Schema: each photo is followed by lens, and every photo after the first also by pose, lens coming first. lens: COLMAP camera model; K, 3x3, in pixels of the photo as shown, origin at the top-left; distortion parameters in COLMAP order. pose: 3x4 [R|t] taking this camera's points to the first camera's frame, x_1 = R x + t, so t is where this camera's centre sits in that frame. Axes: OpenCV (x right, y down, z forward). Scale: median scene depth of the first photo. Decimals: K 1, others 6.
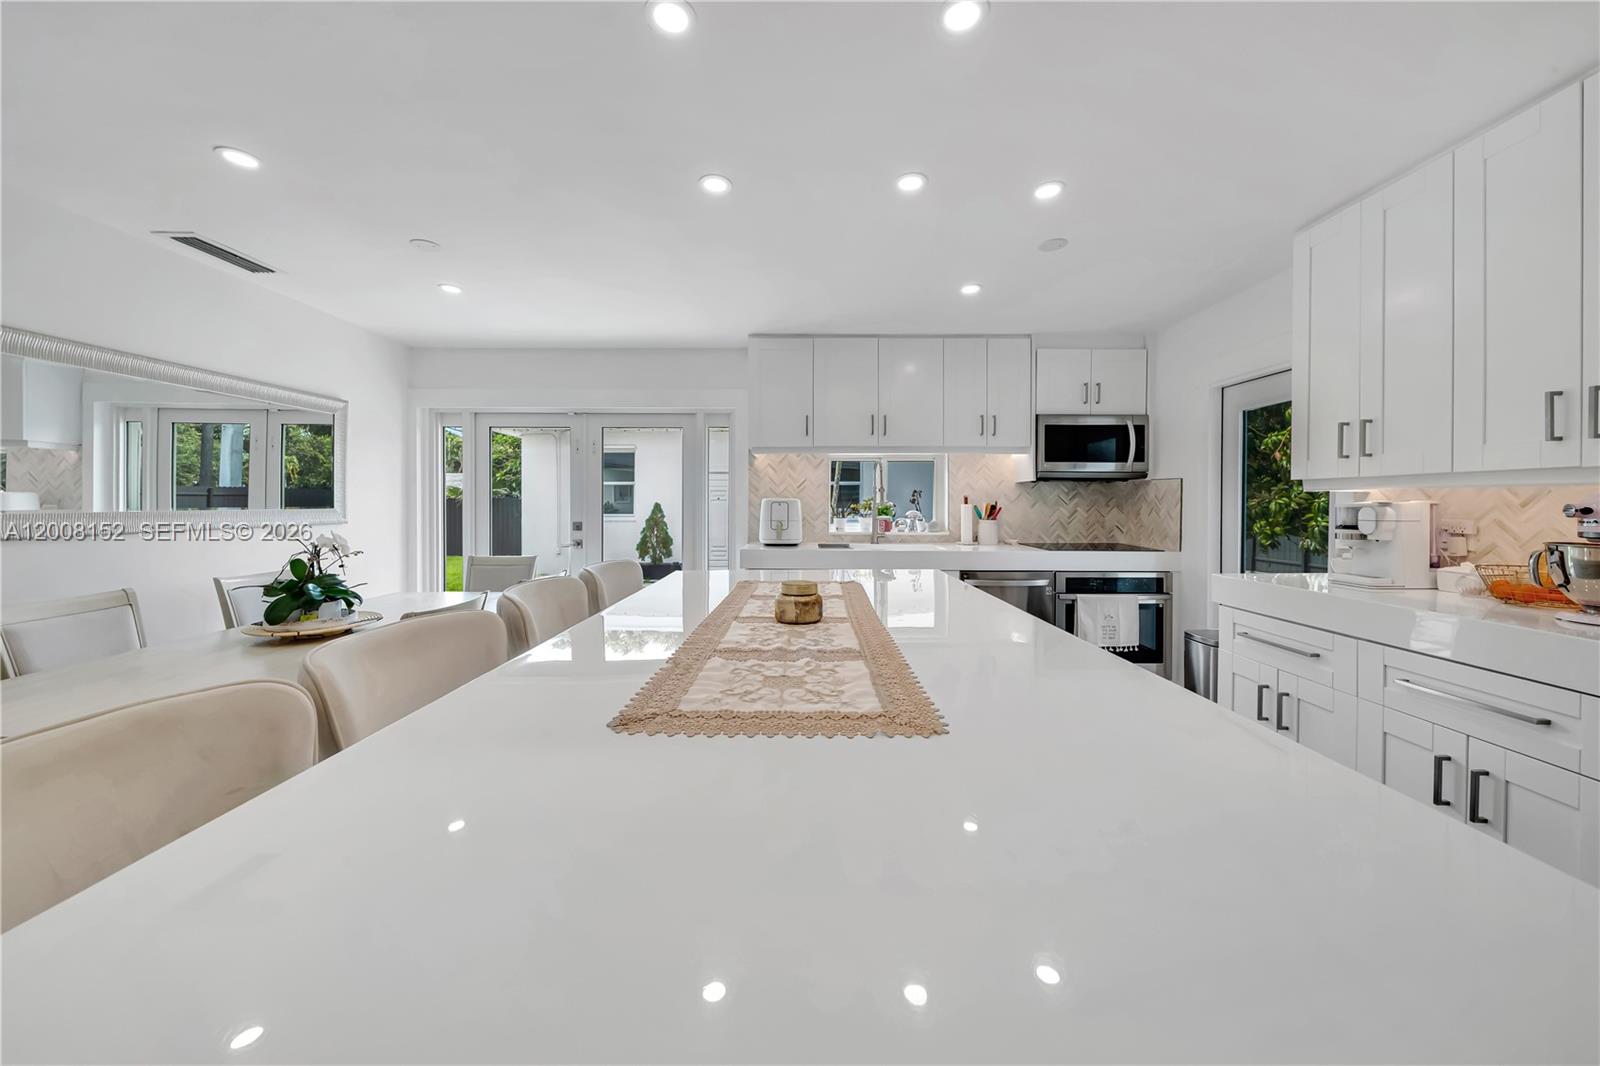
lens RADIAL K [[549.4, 0, 801.3], [0, 549.4, 507.0], [0, 0, 1]] dist [-0.009006, -0.000106]
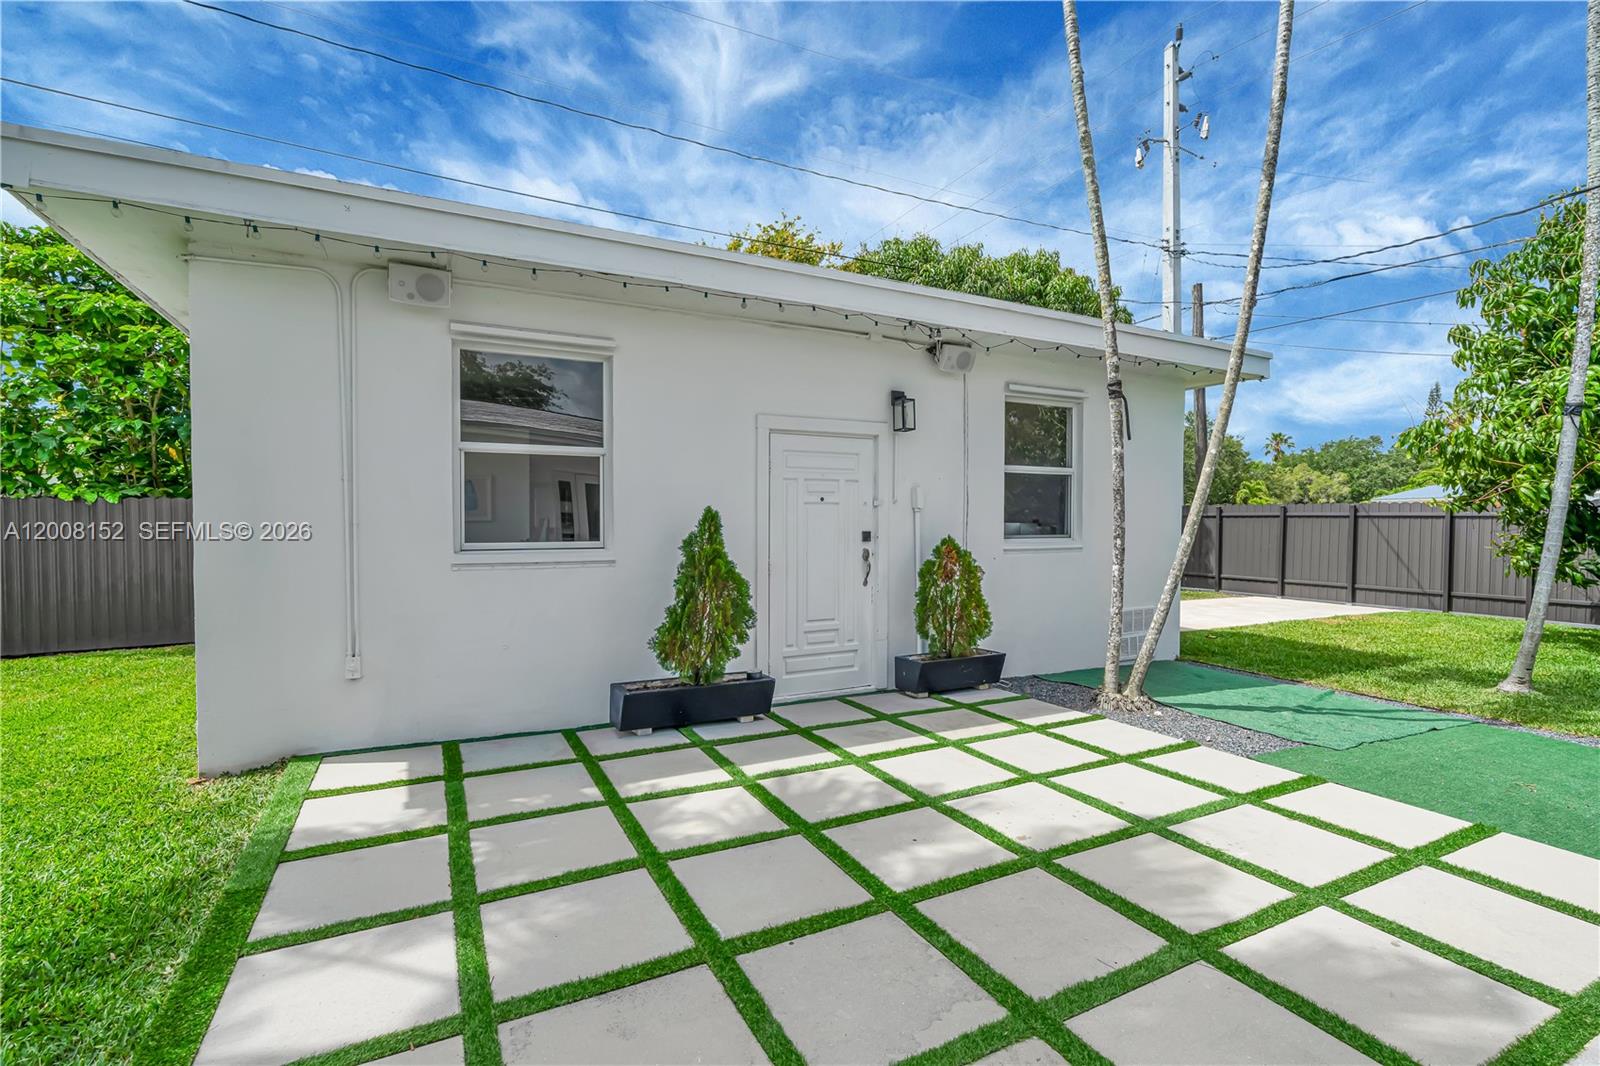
lens RADIAL K [[710.1, 0, 798.3], [0, 710.1, 530.4], [0, 0, 1]] dist [0.002572, -0.000127]
pose [[0.884082, -0.013340, 0.467141, -1.191599], [0.003211, 0.999742, 0.022471, -0.009837], [-0.467321, -0.018367, 0.883897, 1.585299]]
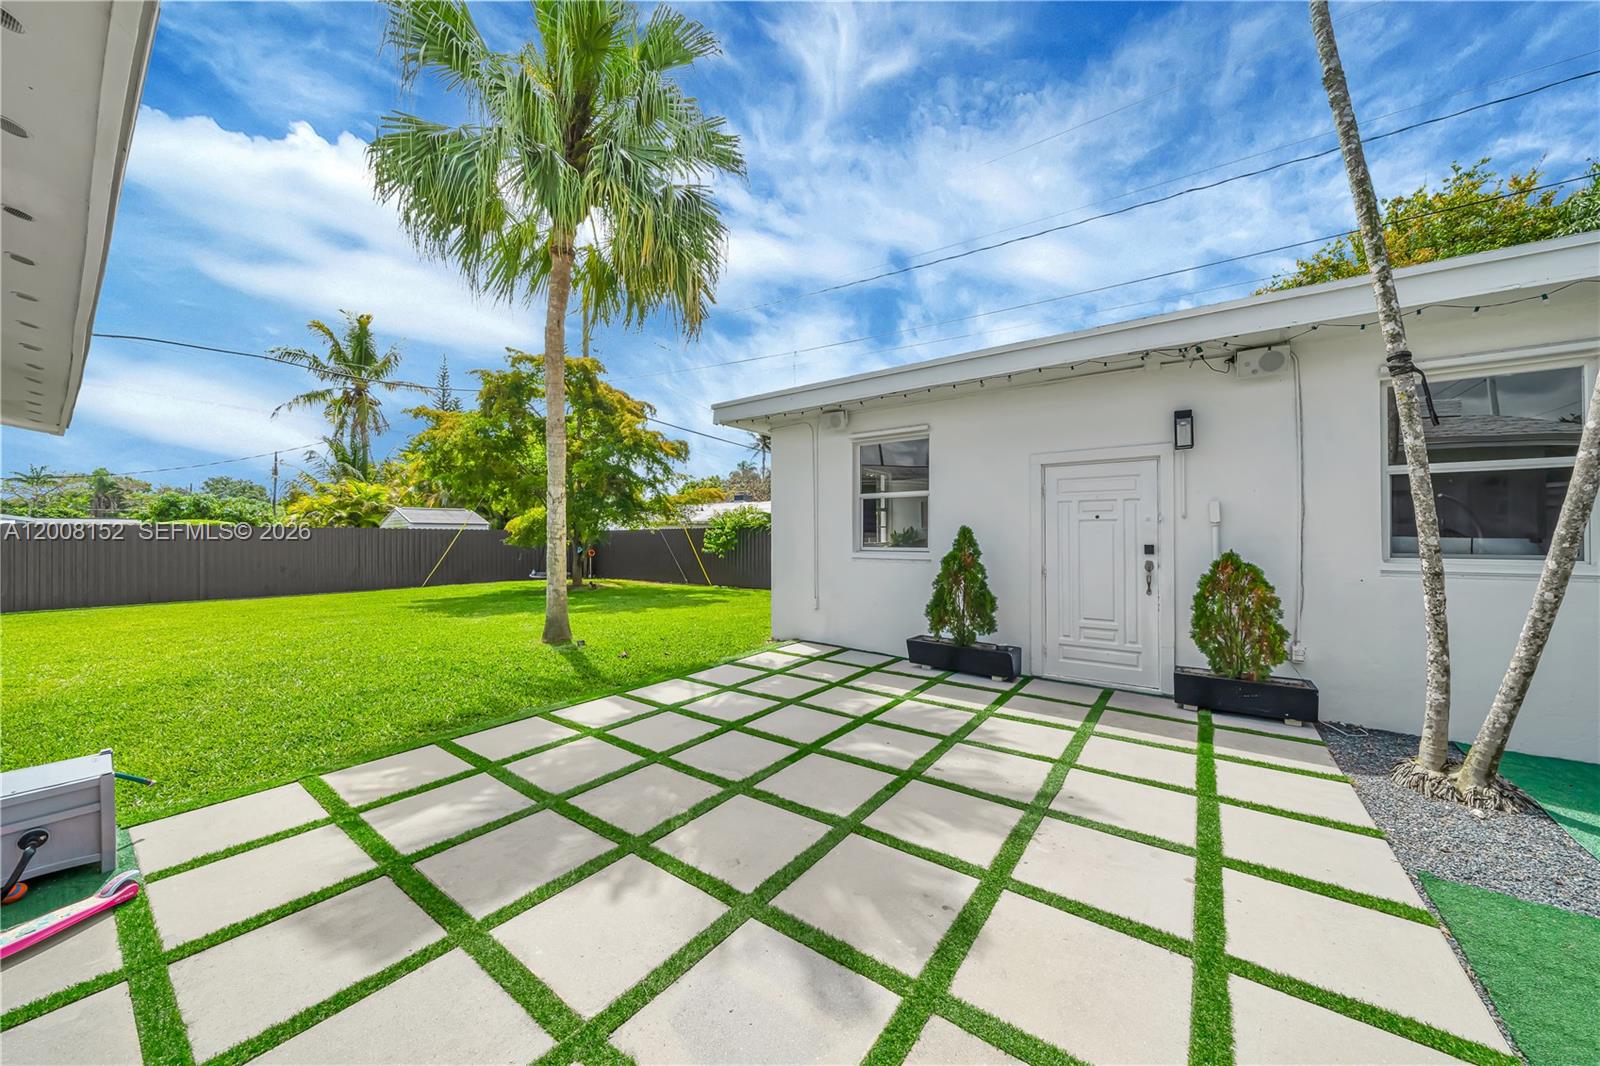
lens RADIAL K [[549.7, 0, 815.0], [0, 549.7, 531.2], [0, 0, 1]] dist [-0.006731, 0.000107]
pose [[0.822169, -0.012885, -0.569097, -0.229023], [0.014531, 0.999893, -0.001646, -0.013771], [0.569058, -0.006916, 0.822268, 1.357979]]
